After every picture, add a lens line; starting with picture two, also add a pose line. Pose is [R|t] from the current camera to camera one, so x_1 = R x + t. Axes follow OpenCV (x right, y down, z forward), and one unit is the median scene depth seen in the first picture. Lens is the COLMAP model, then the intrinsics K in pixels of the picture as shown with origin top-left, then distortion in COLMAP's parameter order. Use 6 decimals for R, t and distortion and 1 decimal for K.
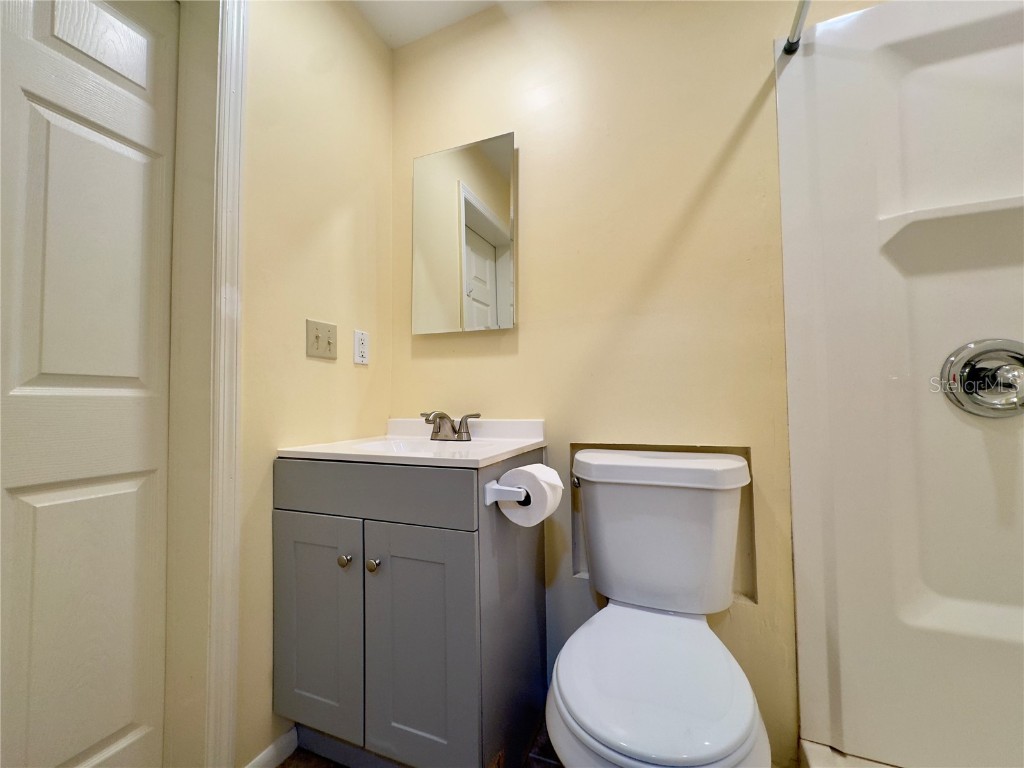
lens RADIAL K [[410.1, 0, 511.9], [0, 410.1, 384.8], [0, 0, 1]] dist [-0.000473, -0.000113]
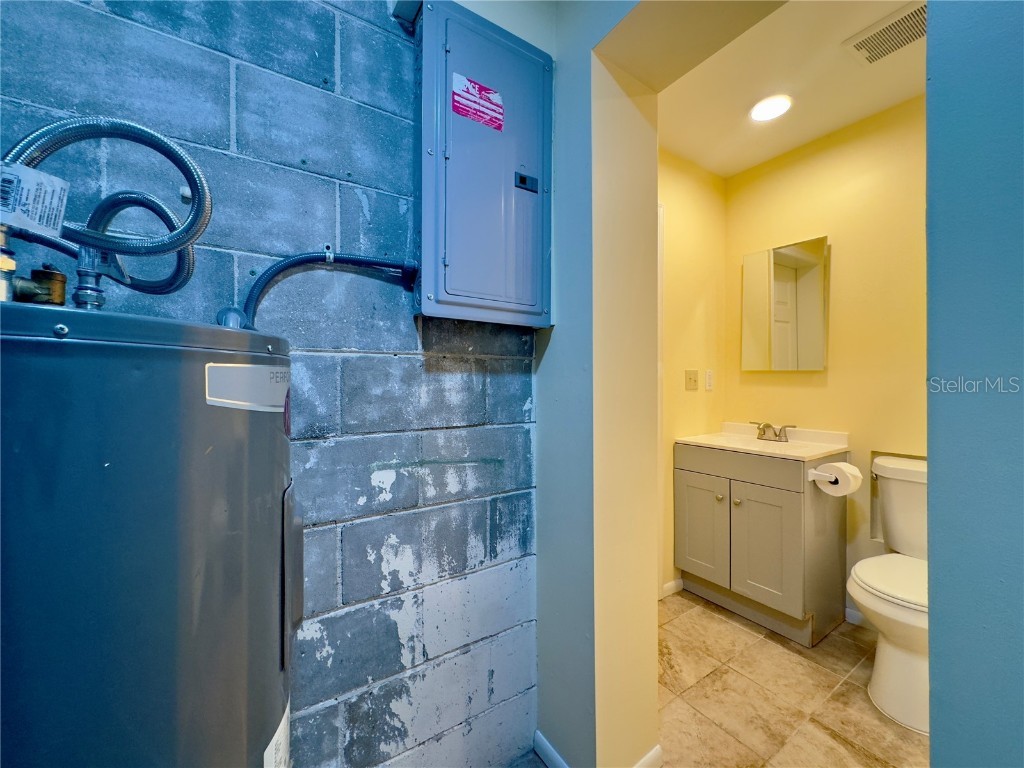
lens RADIAL K [[410.1, 0, 512.8], [0, 410.1, 384.8], [0, 0, 1]] dist [-0.000473, -0.000113]
pose [[0.823840, 0.017184, -0.566561, -0.089111], [0.014560, 0.998569, 0.051457, -0.192746], [0.566635, -0.050642, 0.822411, -0.945982]]
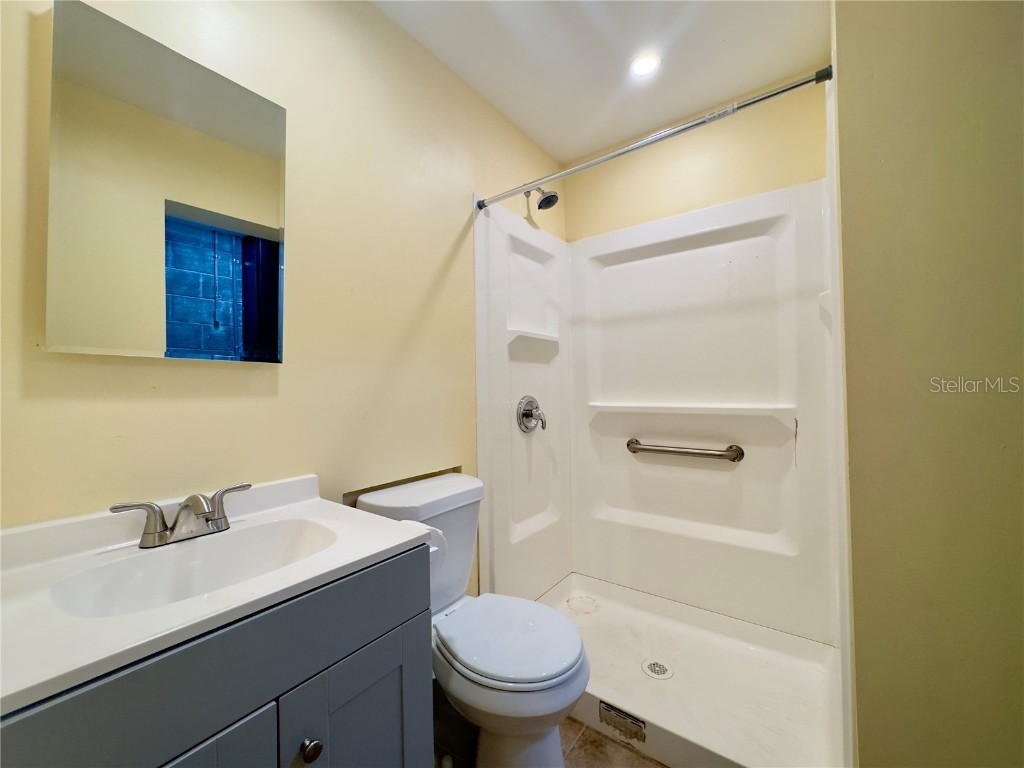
lens RADIAL K [[410.1, 0, 511.8], [0, 410.1, 382.8], [0, 0, 1]] dist [-0.000473, -0.000113]
pose [[0.249160, 0.014578, 0.968353, -0.690904], [-0.034462, 0.999387, -0.006177, -0.121305], [-0.967849, -0.031833, 0.249510, 0.411200]]
